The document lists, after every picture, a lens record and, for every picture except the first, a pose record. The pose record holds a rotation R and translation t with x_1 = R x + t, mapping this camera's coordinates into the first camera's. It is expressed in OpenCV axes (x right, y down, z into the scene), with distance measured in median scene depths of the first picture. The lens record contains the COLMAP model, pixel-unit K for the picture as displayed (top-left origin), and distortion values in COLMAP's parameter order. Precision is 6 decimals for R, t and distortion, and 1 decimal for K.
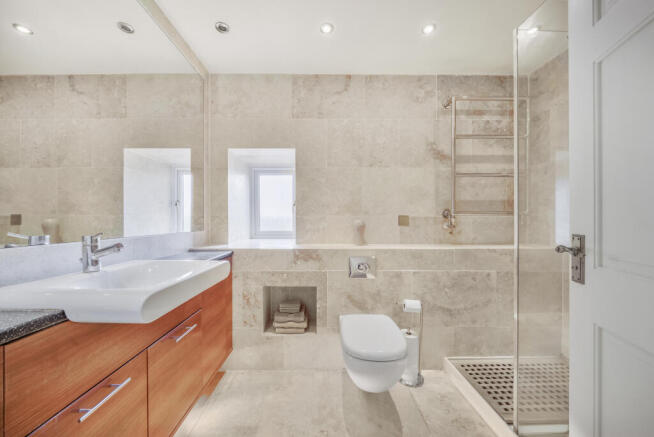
lens RADIAL K [[249.0, 0, 332.2], [0, 249.0, 220.2], [0, 0, 1]] dist [-0.000431, -0.000959]
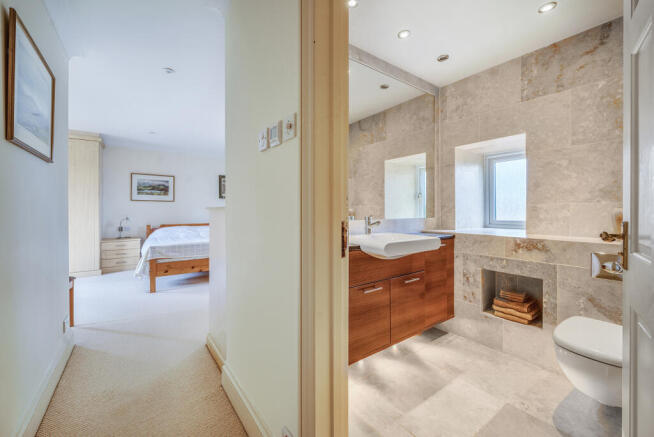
lens RADIAL K [[265.4, 0, 327.5], [0, 265.4, 212.1], [0, 0, 1]] dist [0.000920, 0.000169]
pose [[0.600643, 0.006895, -0.799488, 0.225652], [0.001153, 0.999954, 0.009490, 0.002421], [0.799517, -0.006622, 0.600607, -0.225883]]
